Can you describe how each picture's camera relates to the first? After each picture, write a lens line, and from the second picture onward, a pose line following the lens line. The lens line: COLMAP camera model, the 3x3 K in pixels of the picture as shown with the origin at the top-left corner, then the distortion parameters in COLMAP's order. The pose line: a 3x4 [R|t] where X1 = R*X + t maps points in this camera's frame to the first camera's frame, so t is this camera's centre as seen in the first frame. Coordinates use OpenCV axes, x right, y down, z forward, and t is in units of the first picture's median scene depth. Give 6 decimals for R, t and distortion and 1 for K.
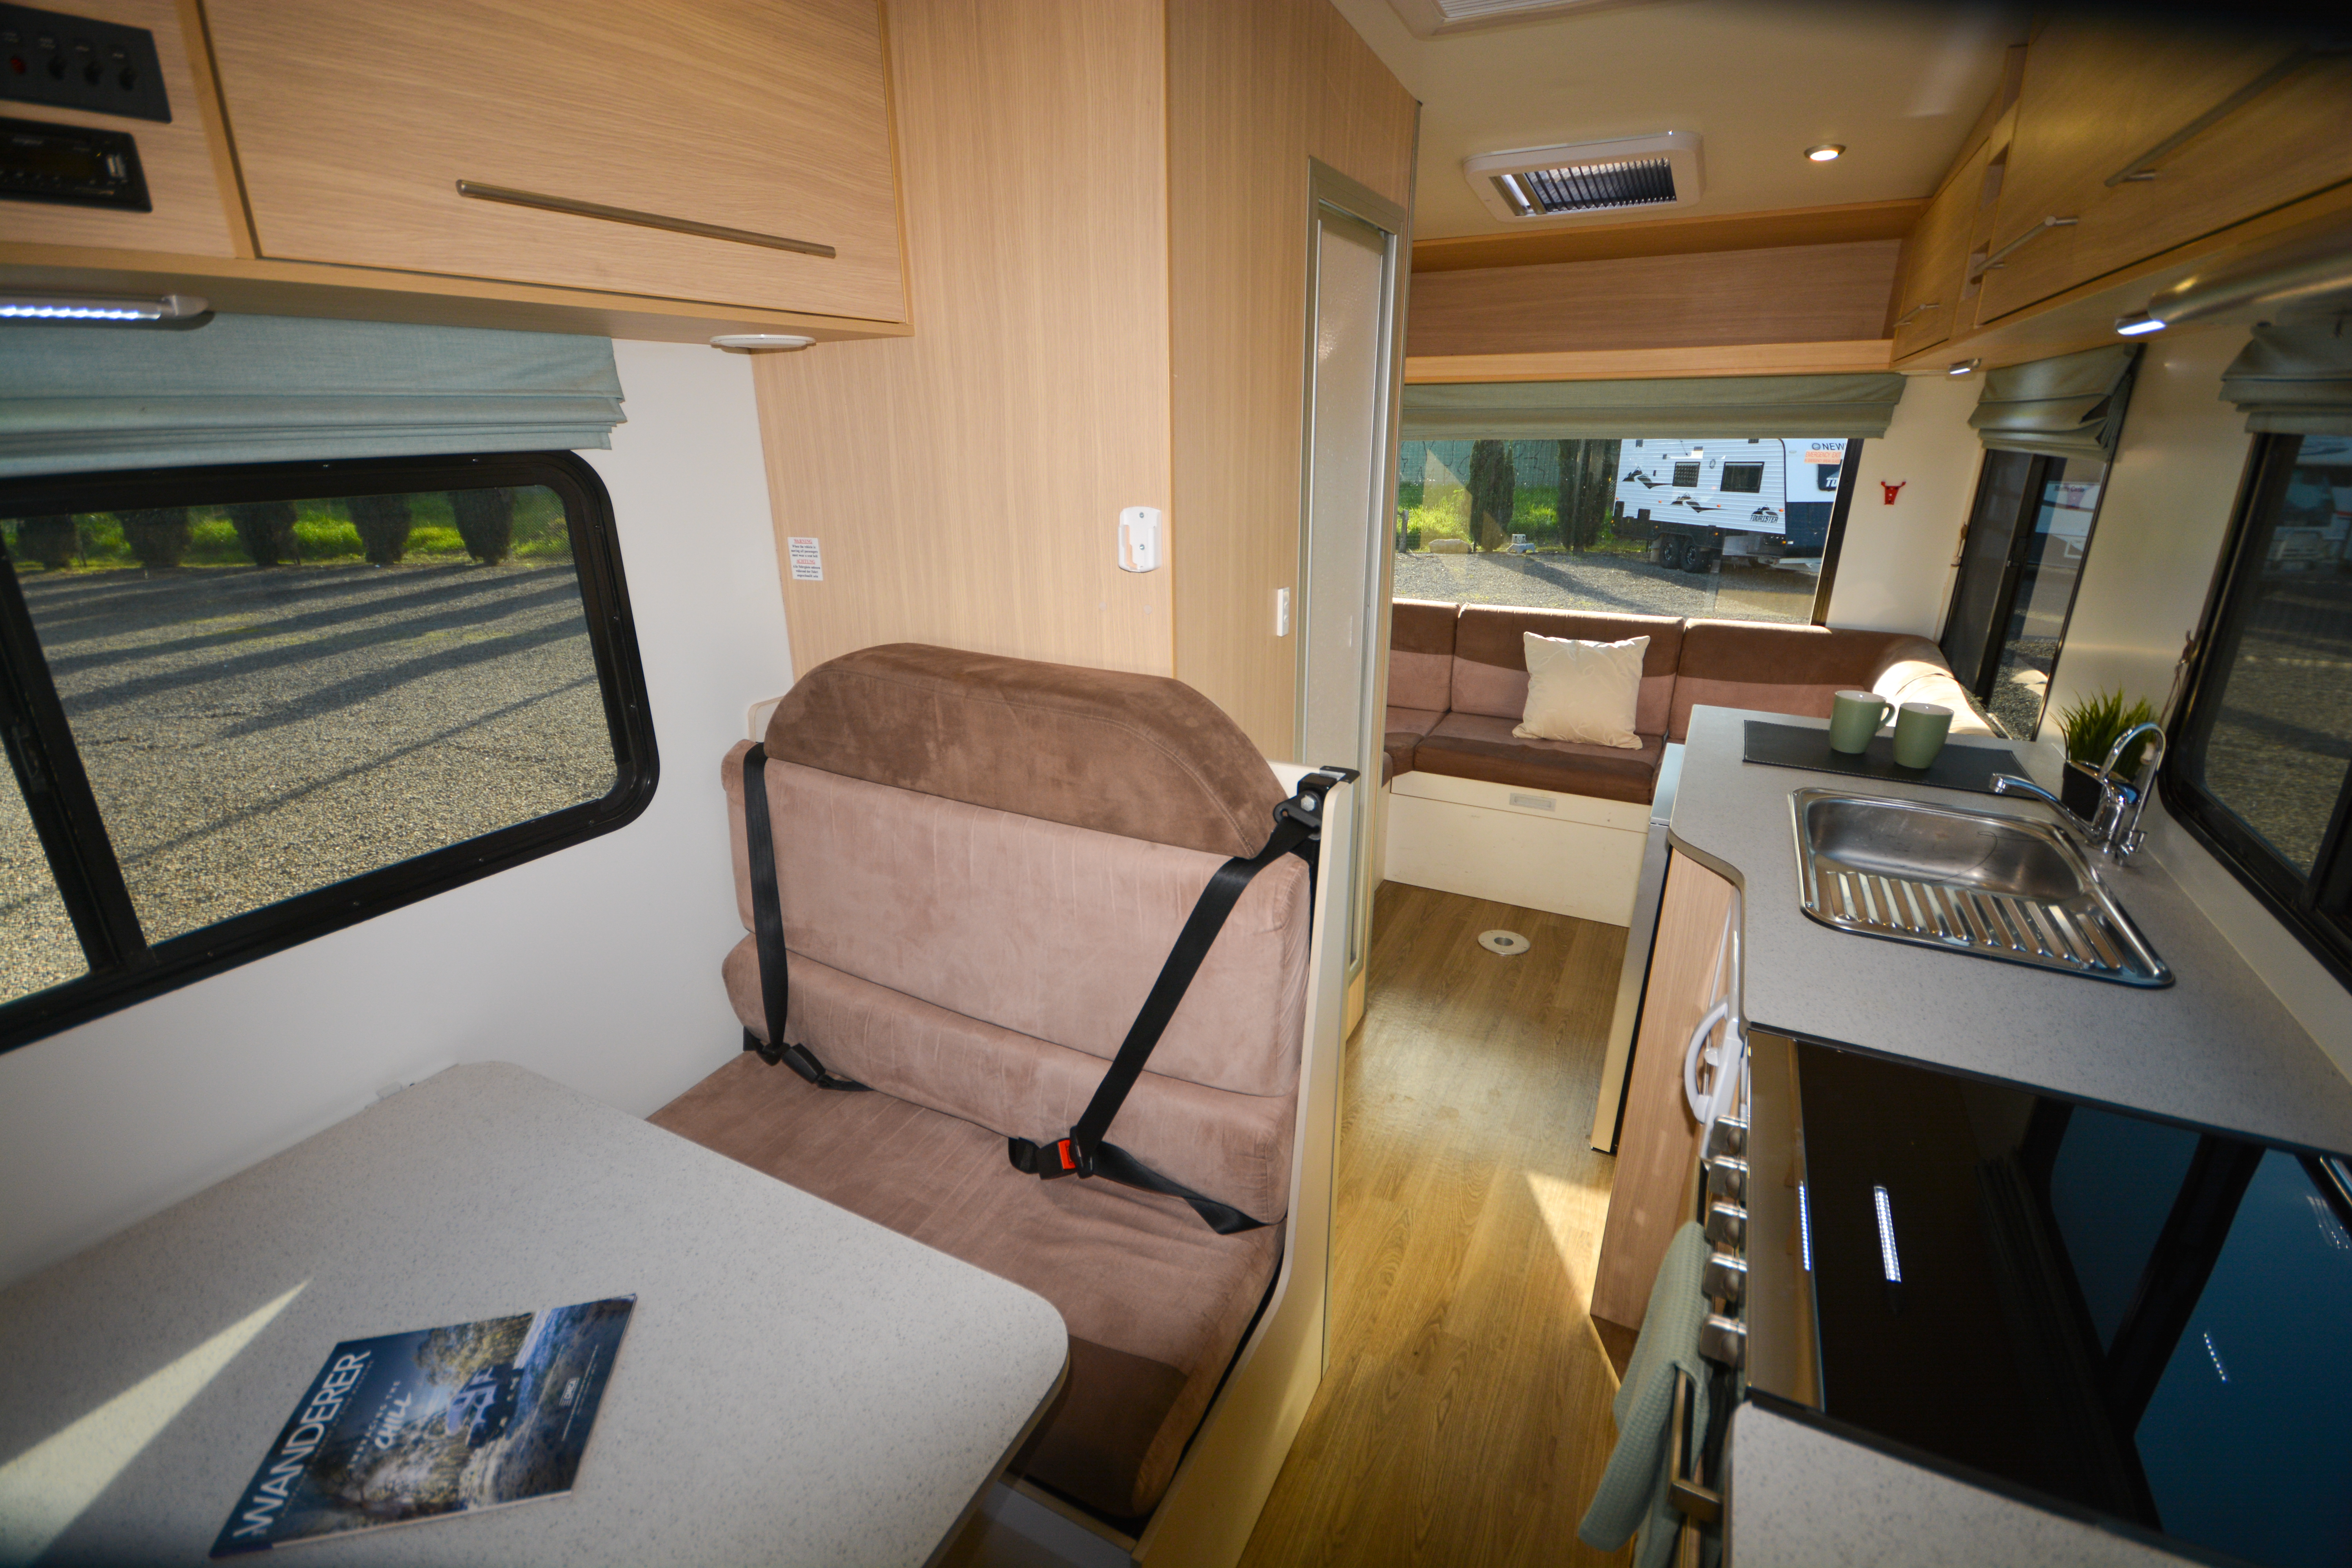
lens RADIAL K [[1024.6, 0, 1165.4], [0, 1024.6, 782.9], [0, 0, 1]] dist [0.002670, -0.005939]
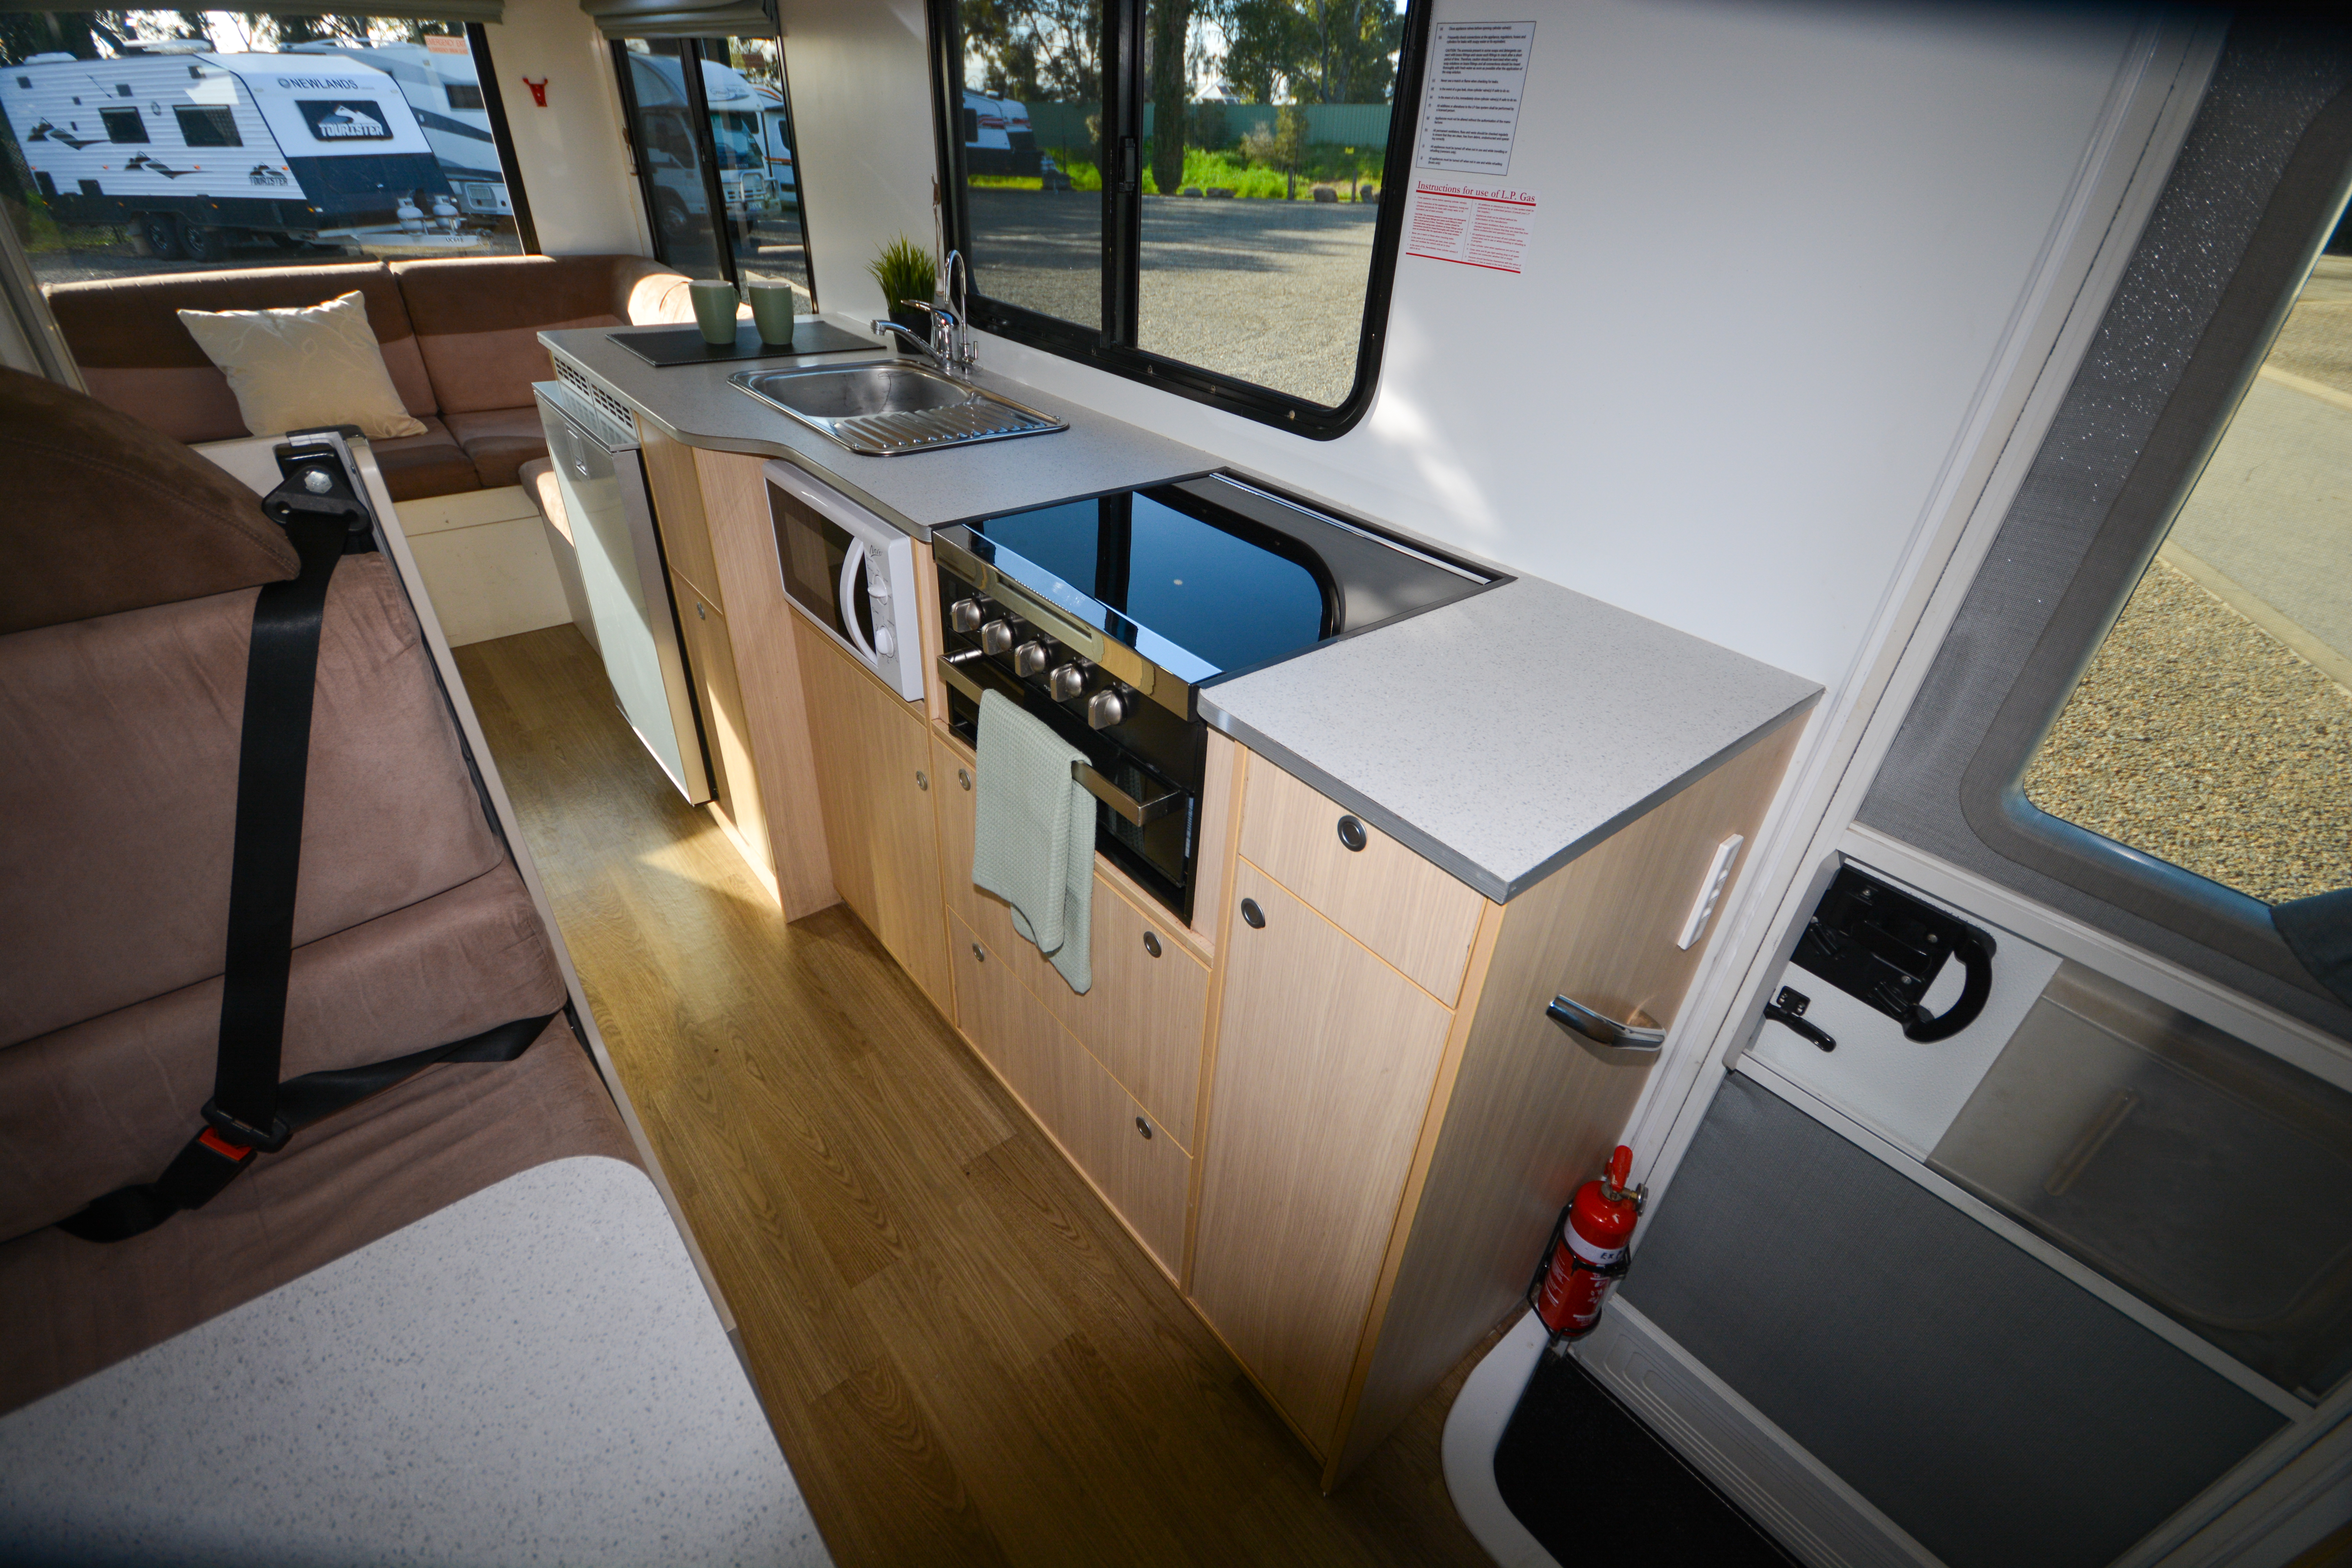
lens RADIAL K [[1036.9, 0, 1164.9], [0, 1036.9, 794.1], [0, 0, 1]] dist [0.018926, -0.019345]
pose [[0.379168, -0.491506, 0.783998, -0.234125], [0.259441, 0.869750, 0.419791, 0.044003], [-0.888212, 0.044230, 0.457299, 0.142222]]
